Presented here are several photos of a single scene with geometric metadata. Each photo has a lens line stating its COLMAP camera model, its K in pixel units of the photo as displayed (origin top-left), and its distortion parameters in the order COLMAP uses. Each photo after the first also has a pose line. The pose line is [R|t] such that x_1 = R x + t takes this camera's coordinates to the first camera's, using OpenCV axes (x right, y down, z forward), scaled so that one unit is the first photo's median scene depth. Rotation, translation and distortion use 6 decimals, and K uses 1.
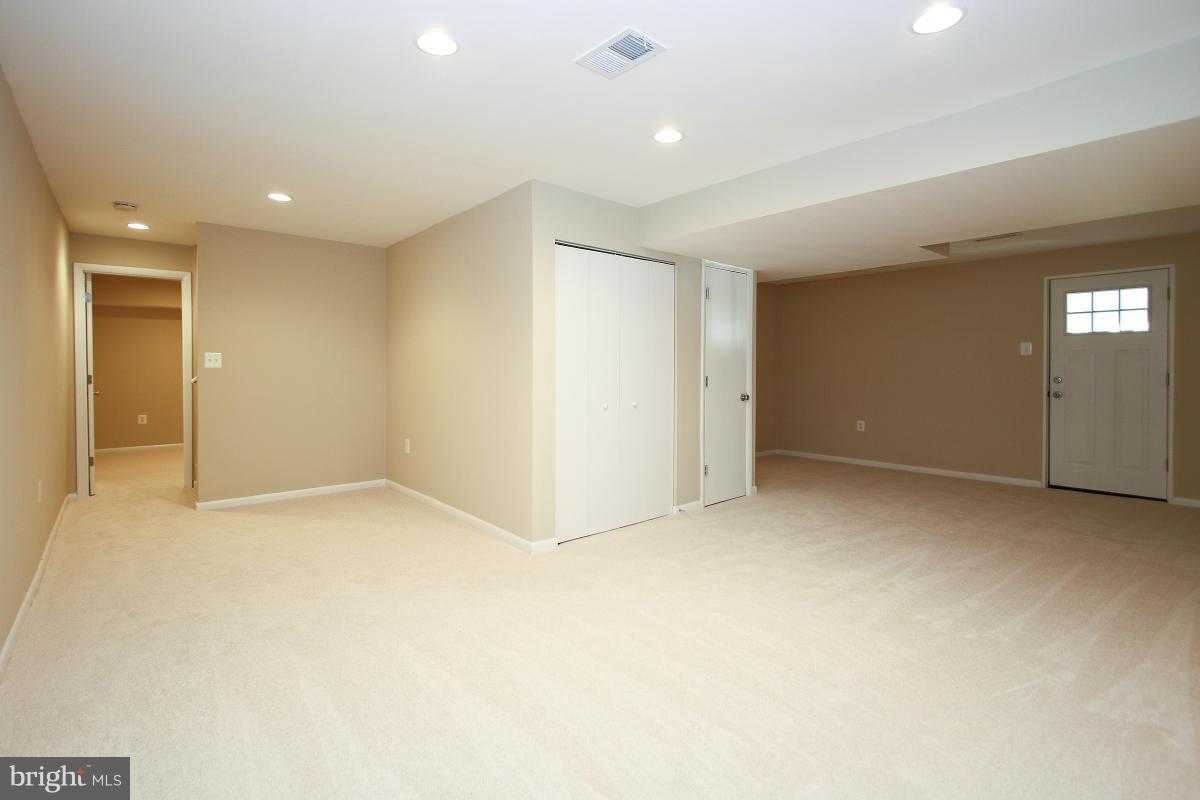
lens RADIAL K [[551.3, 0, 599.5], [0, 551.3, 373.3], [0, 0, 1]] dist [-0.000996, 0.000066]
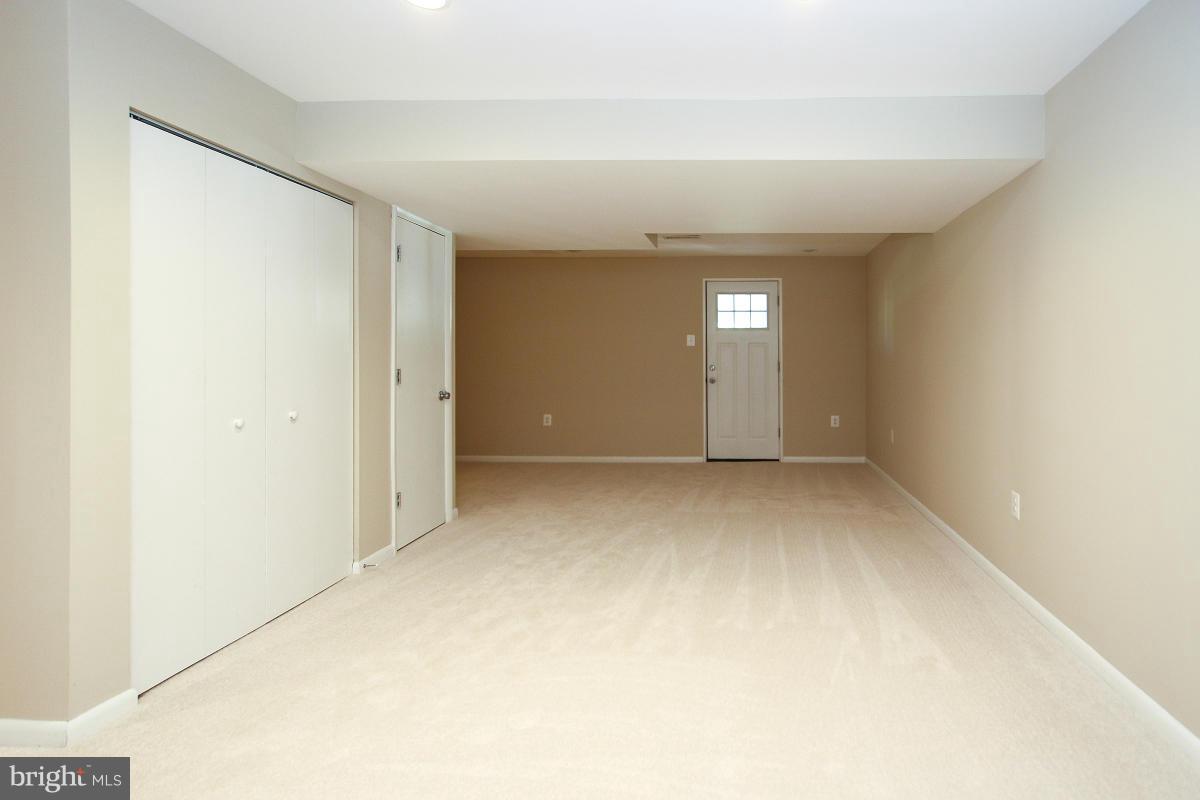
lens RADIAL K [[554.7, 0, 600.2], [0, 554.7, 358.5], [0, 0, 1]] dist [0.001433, 0.000611]
pose [[0.678390, -0.000589, 0.734702, -0.177774], [0.007009, 0.999959, -0.005670, -0.002669], [-0.734669, 0.008996, 0.678366, 0.352031]]
